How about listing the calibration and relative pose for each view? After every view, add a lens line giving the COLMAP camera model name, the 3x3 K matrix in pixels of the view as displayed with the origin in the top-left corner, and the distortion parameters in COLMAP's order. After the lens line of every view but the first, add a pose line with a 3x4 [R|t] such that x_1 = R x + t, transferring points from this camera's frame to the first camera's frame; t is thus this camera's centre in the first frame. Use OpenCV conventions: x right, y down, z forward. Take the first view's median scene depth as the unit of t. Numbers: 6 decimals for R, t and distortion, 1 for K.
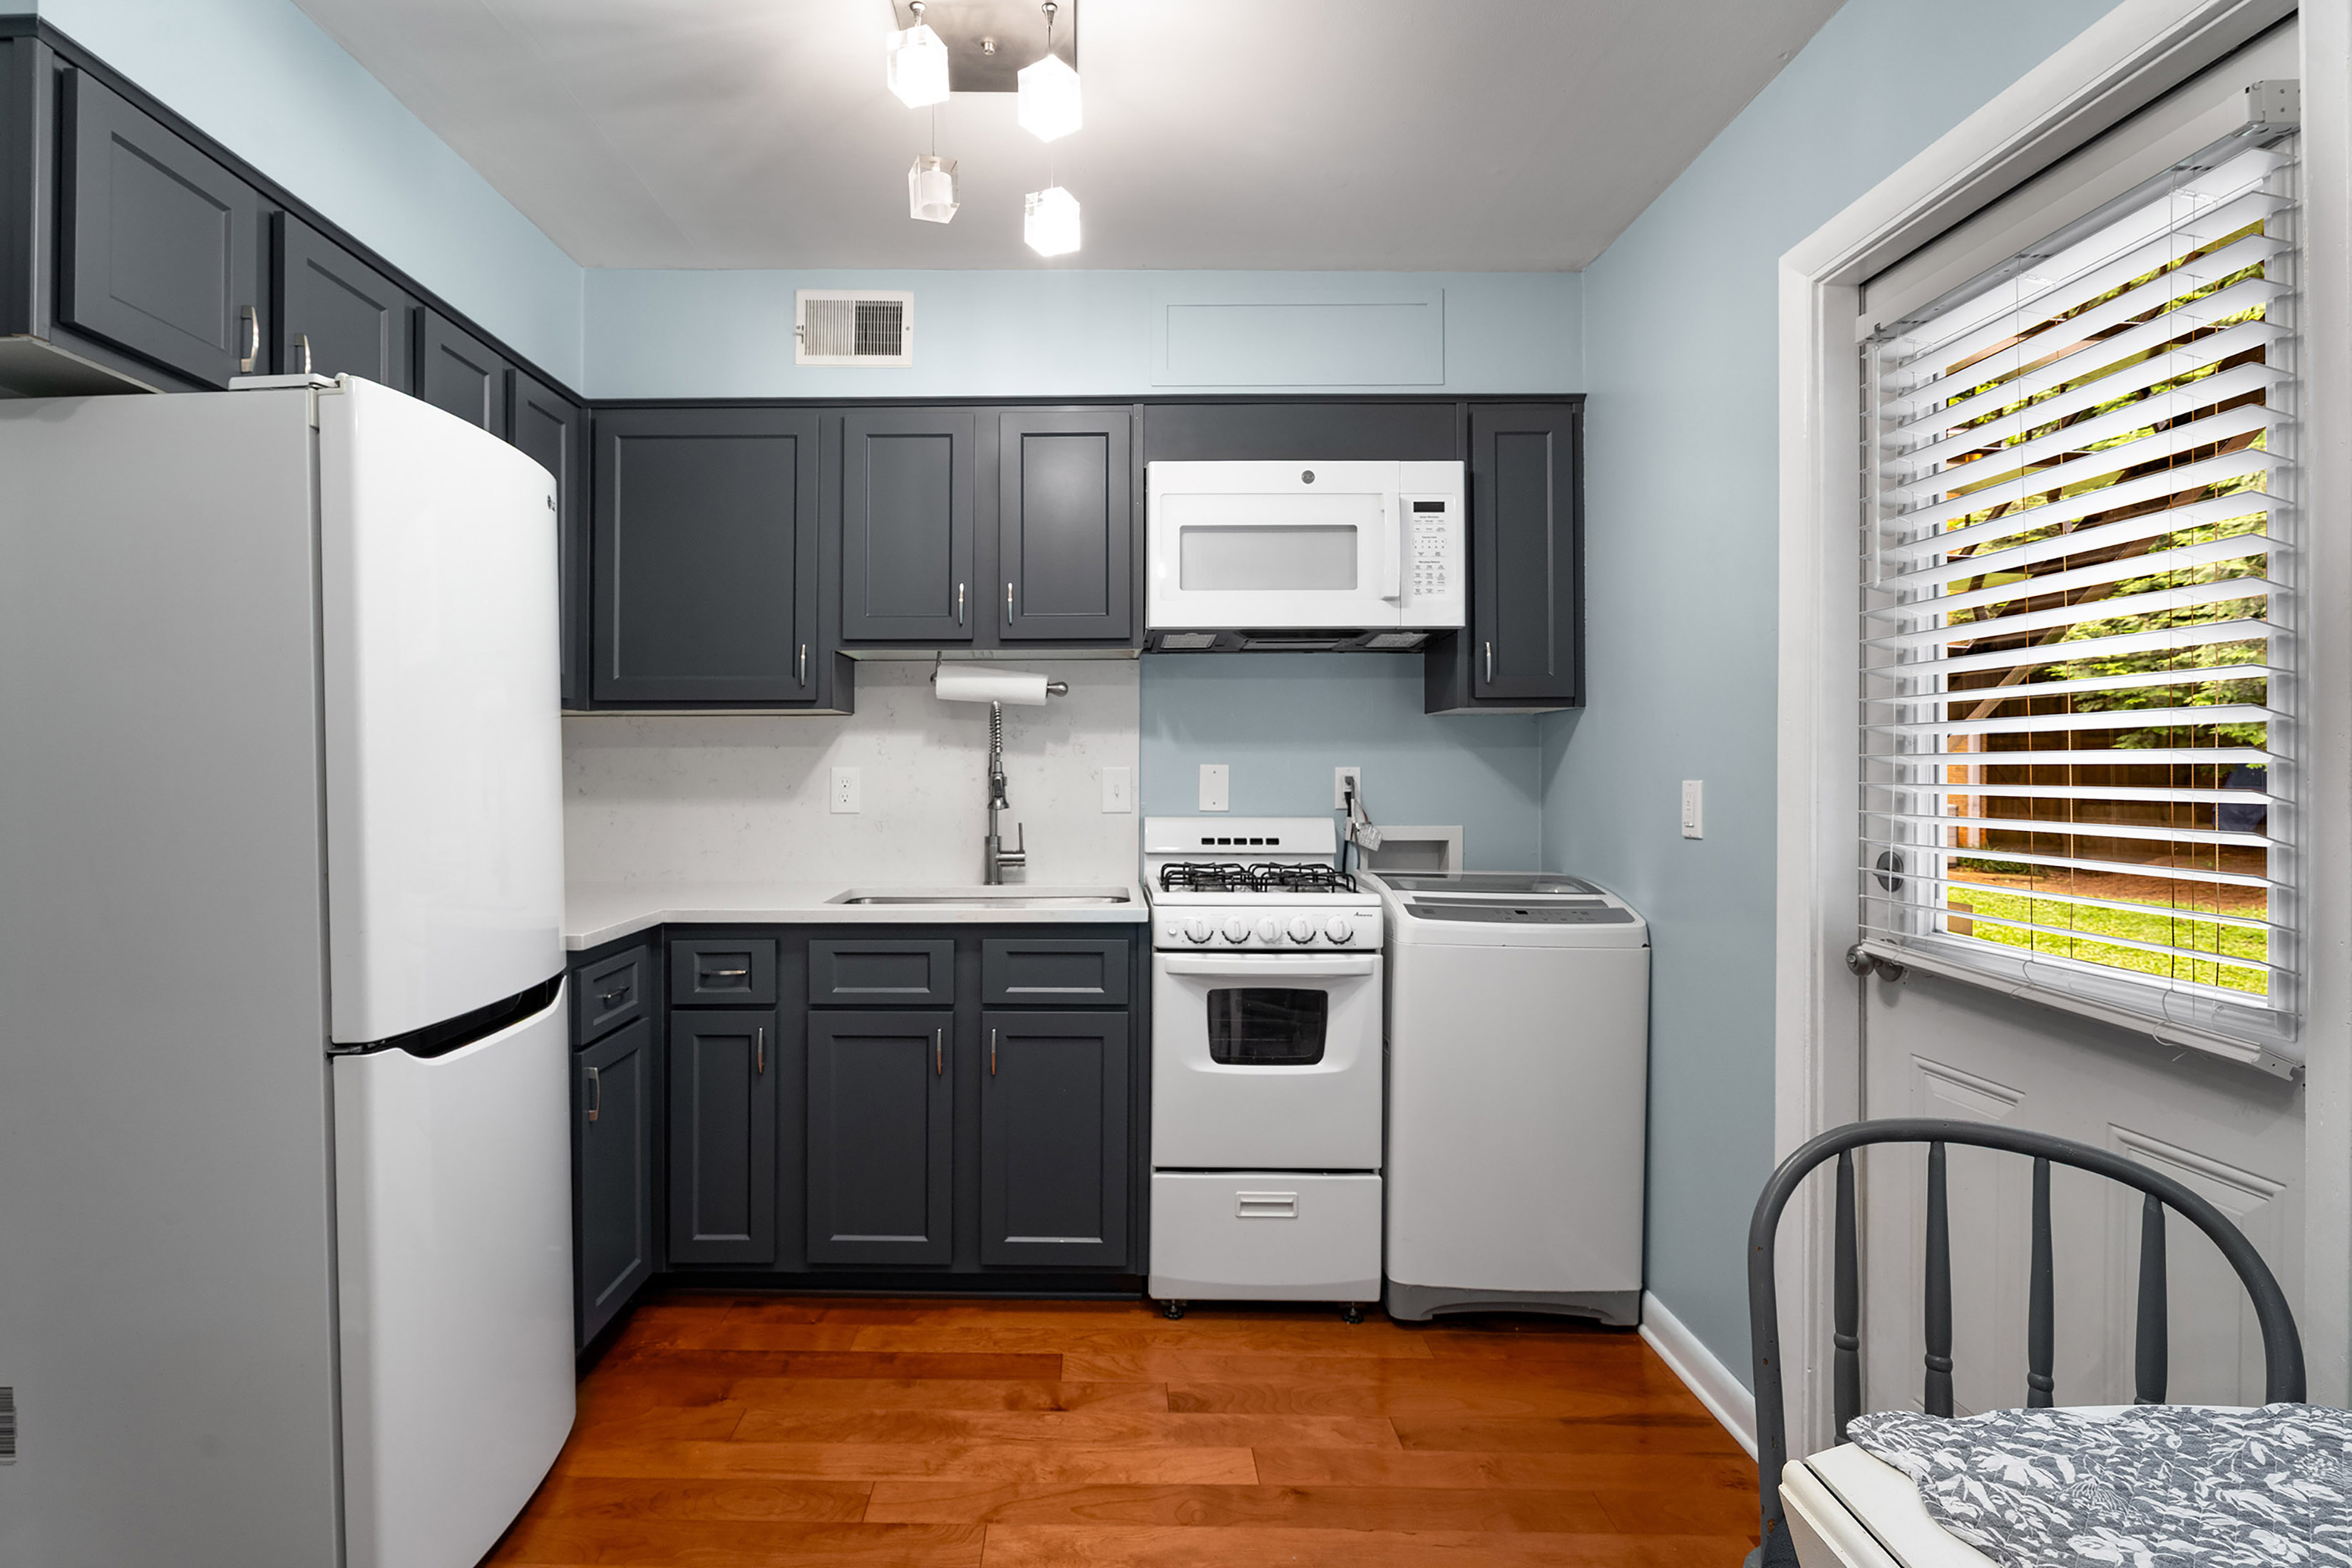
lens RADIAL K [[1186.7, 0, 1175.1], [0, 1186.7, 776.9], [0, 0, 1]] dist [-0.005519, 0.001245]
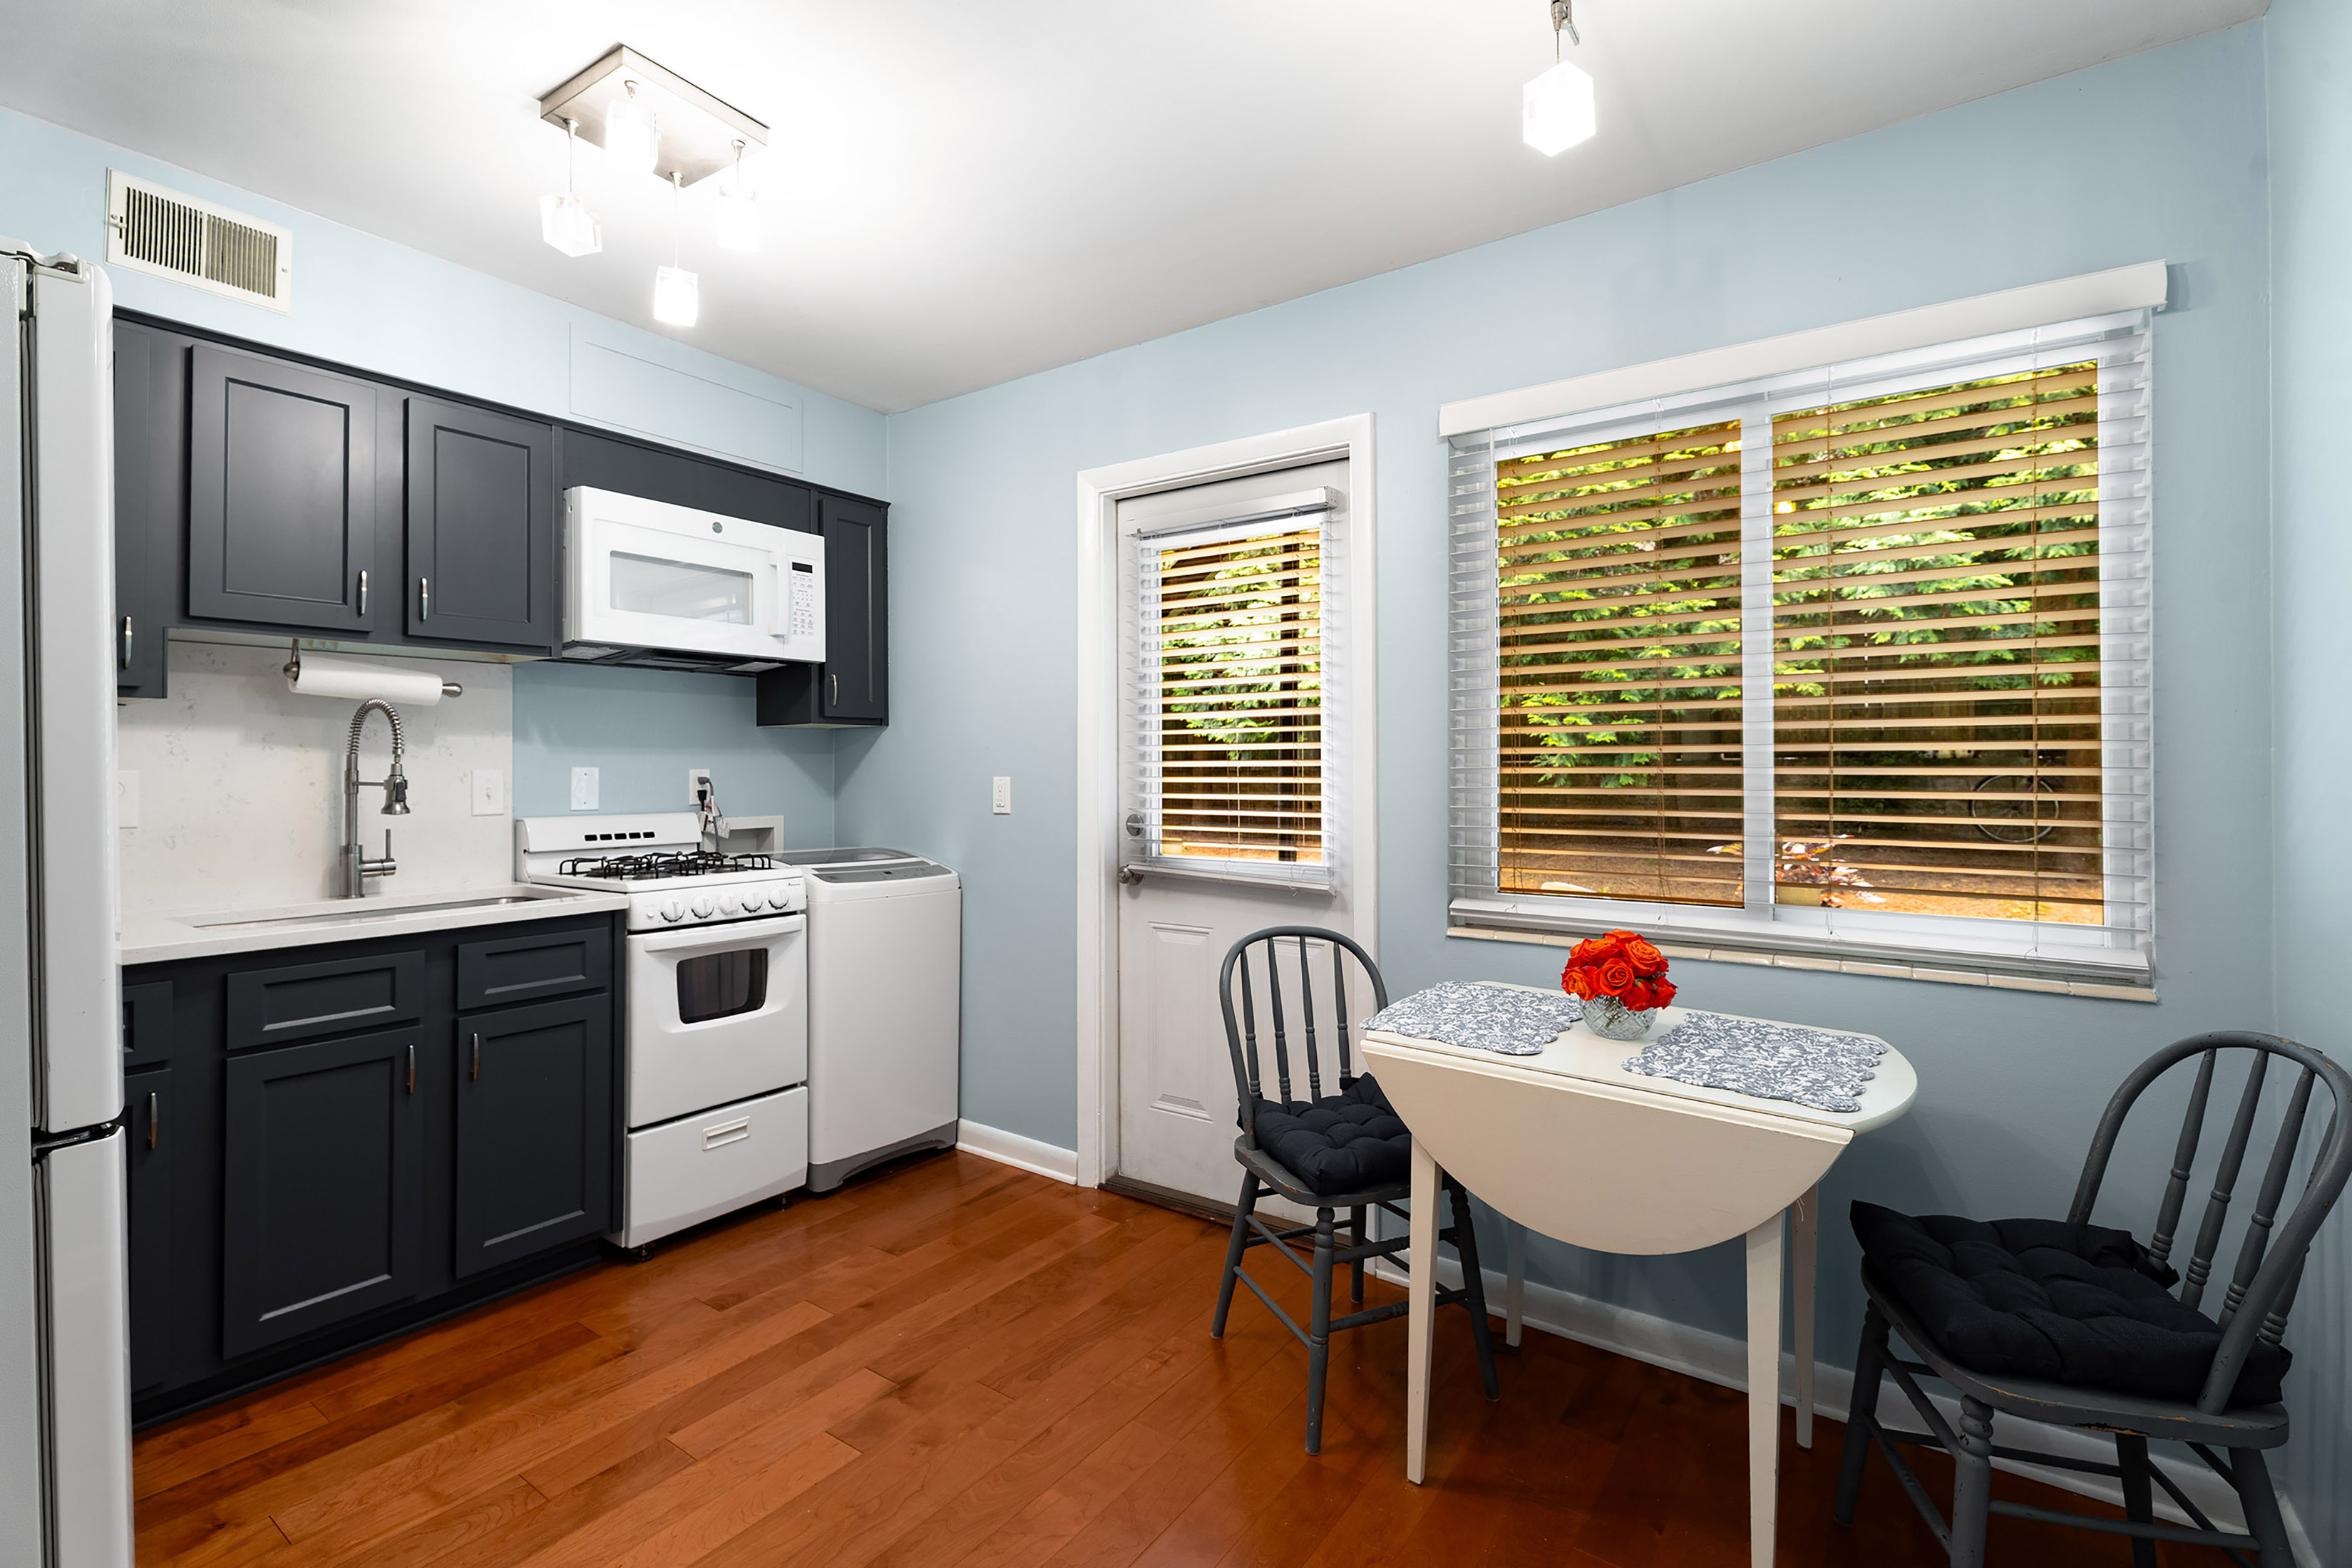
lens RADIAL K [[1065.9, 0, 1174.2], [0, 1065.9, 771.0], [0, 0, 1]] dist [0.002774, 0.000476]
pose [[0.562325, -0.002614, 0.826912, -0.550631], [0.009111, 0.999954, -0.003035, 0.001182], [-0.826866, 0.009240, 0.562323, 0.014165]]
